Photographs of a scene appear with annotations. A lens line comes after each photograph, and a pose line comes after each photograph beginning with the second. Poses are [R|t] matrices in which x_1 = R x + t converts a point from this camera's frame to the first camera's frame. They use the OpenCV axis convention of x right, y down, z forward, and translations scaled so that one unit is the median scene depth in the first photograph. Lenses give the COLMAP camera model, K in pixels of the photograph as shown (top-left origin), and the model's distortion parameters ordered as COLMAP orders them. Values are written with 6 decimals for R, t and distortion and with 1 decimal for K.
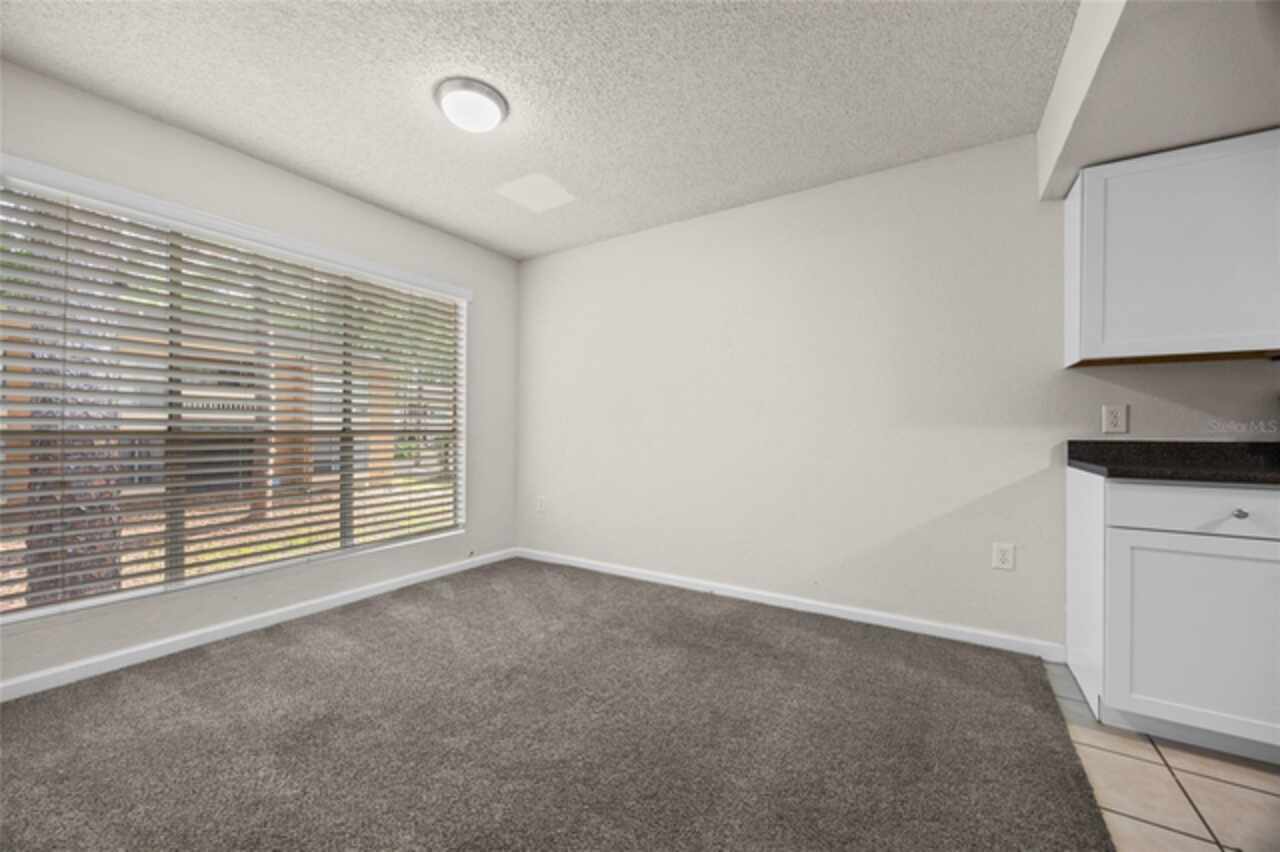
lens RADIAL K [[492.2, 0, 640.0], [0, 492.2, 427.4], [0, 0, 1]] dist [-0.000321, -0.000705]
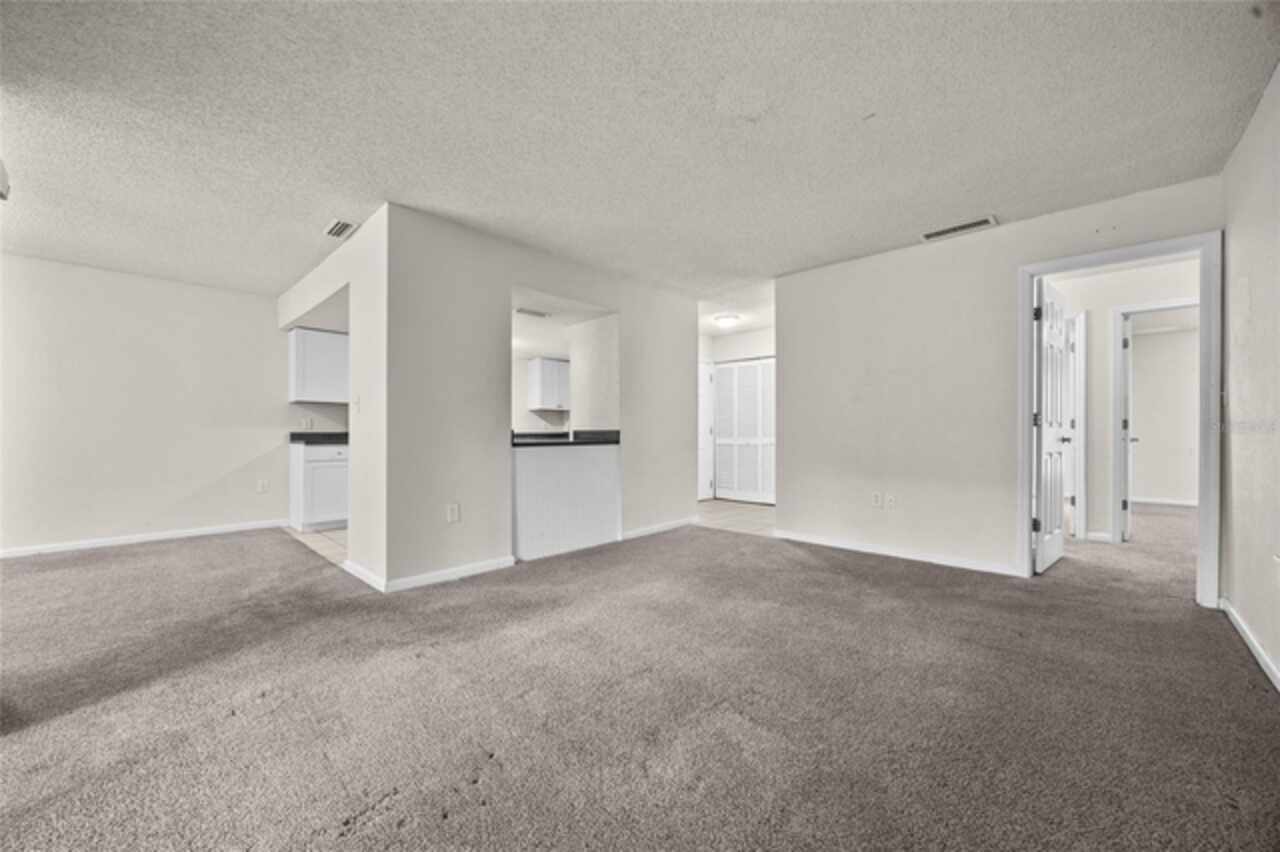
lens RADIAL K [[492.2, 0, 634.1], [0, 492.2, 427.3], [0, 0, 1]] dist [-0.000321, -0.000705]
pose [[0.221894, 0.000112, 0.975071, -1.298069], [-0.003793, 0.999993, 0.000748, -0.007977], [-0.975063, -0.003864, 0.221892, -1.379226]]
